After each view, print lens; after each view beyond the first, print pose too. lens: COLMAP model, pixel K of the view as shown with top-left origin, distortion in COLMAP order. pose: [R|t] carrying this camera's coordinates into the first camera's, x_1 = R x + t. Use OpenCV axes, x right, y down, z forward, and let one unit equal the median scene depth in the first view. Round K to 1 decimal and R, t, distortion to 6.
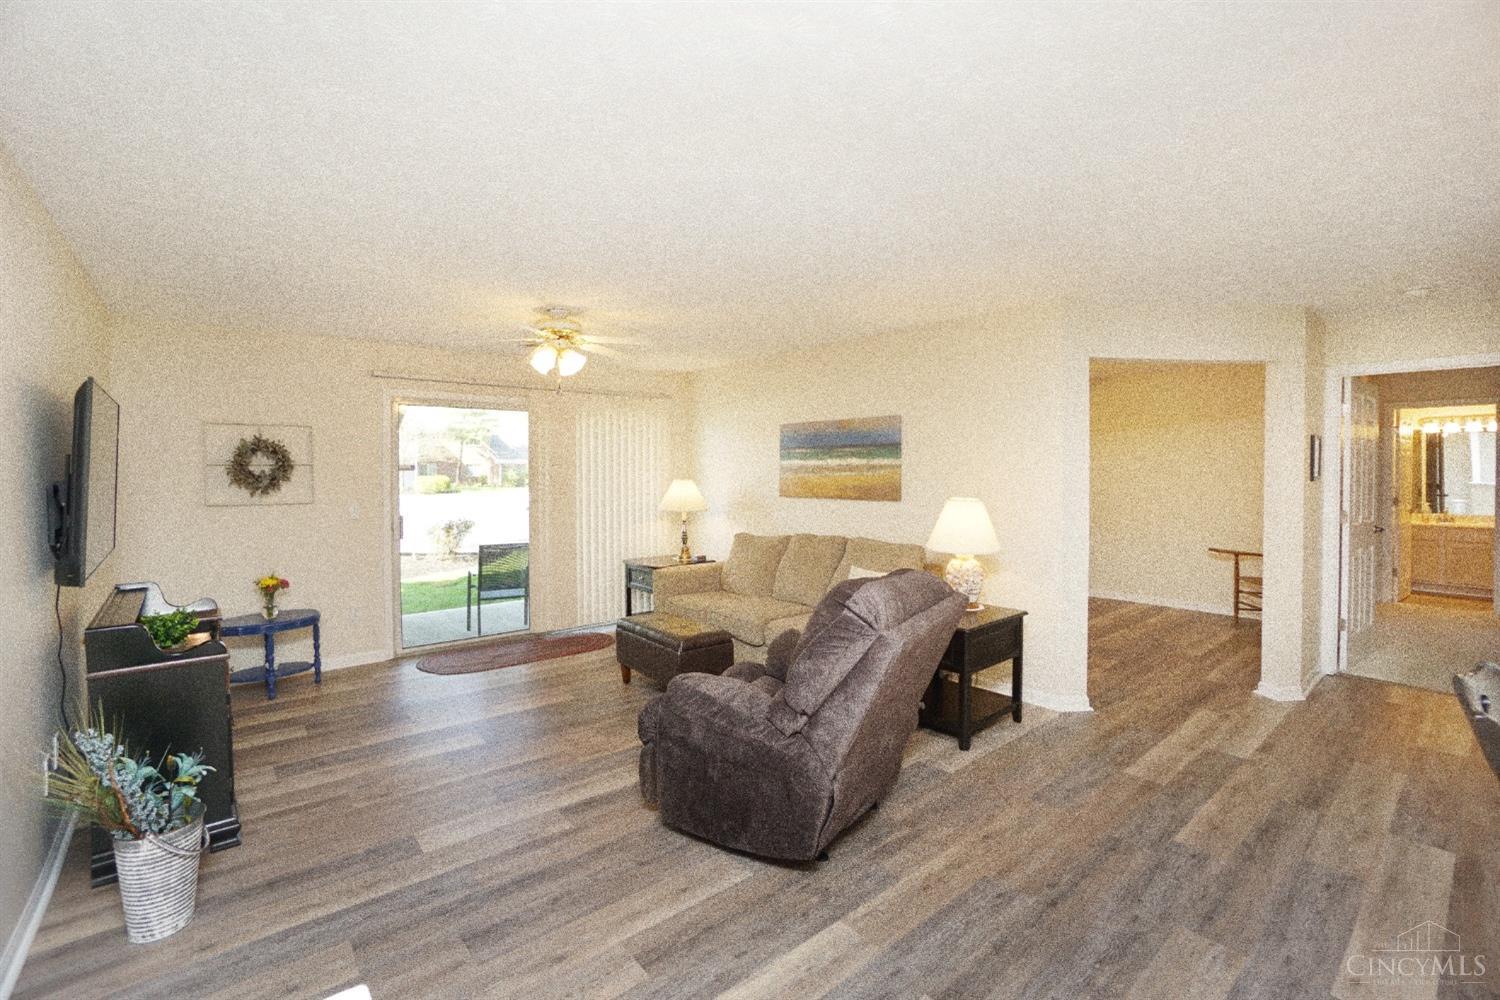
lens RADIAL K [[663.4, 0, 738.6], [0, 663.4, 480.5], [0, 0, 1]] dist [-0.070921, 0.025949]
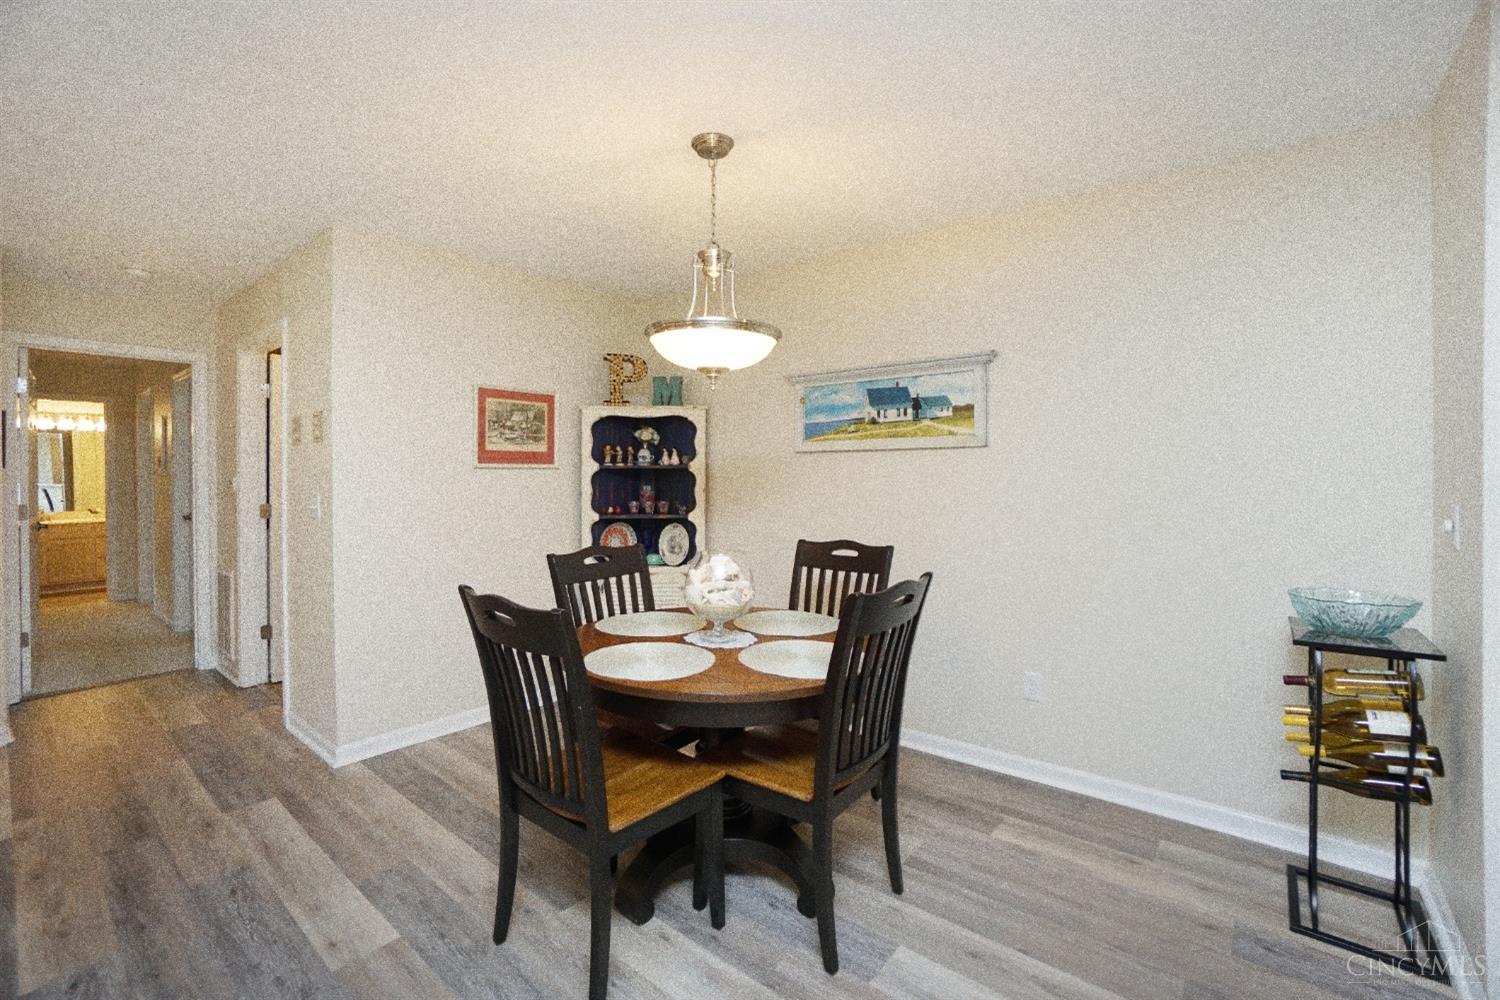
lens RADIAL K [[663.4, 0, 738.6], [0, 663.4, 480.5], [0, 0, 1]] dist [-0.070921, 0.025949]
pose [[-0.185949, -0.004624, 0.982548, -0.044558], [0.020275, 0.999758, 0.008542, 0.026509], [-0.982350, 0.021510, -0.185811, 0.204127]]
